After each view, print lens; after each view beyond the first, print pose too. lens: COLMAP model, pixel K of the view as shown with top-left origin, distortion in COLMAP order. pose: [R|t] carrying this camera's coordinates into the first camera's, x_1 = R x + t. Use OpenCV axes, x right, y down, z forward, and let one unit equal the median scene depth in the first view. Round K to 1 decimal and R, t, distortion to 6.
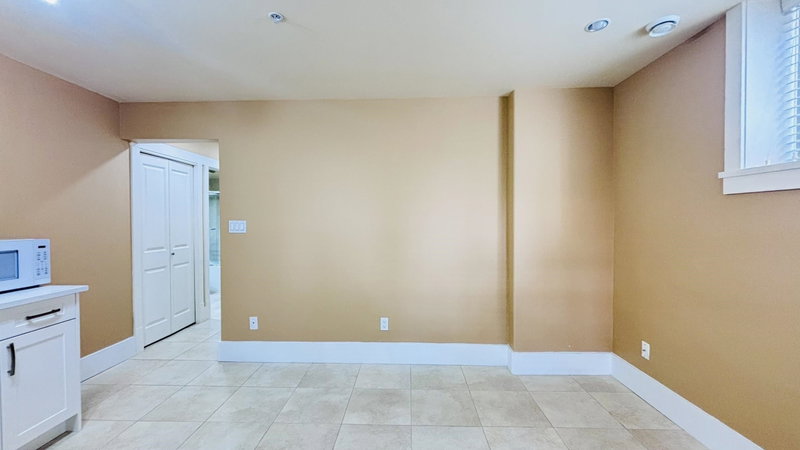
lens RADIAL K [[318.5, 0, 400.0], [0, 318.5, 225.0], [0, 0, 1]] dist [0.002108, 0.000062]
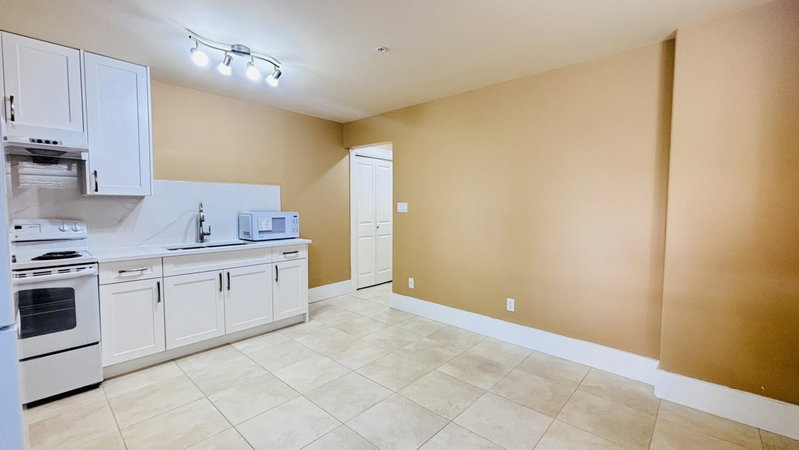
lens RADIAL K [[318.1, 0, 399.5], [0, 318.1, 225.0], [0, 0, 1]] dist [0.002108, 0.000062]
pose [[0.775502, 0.046787, -0.629609, 0.350129], [-0.017379, 0.998454, 0.052791, 0.010094], [0.631106, -0.029998, 0.775116, -0.008504]]
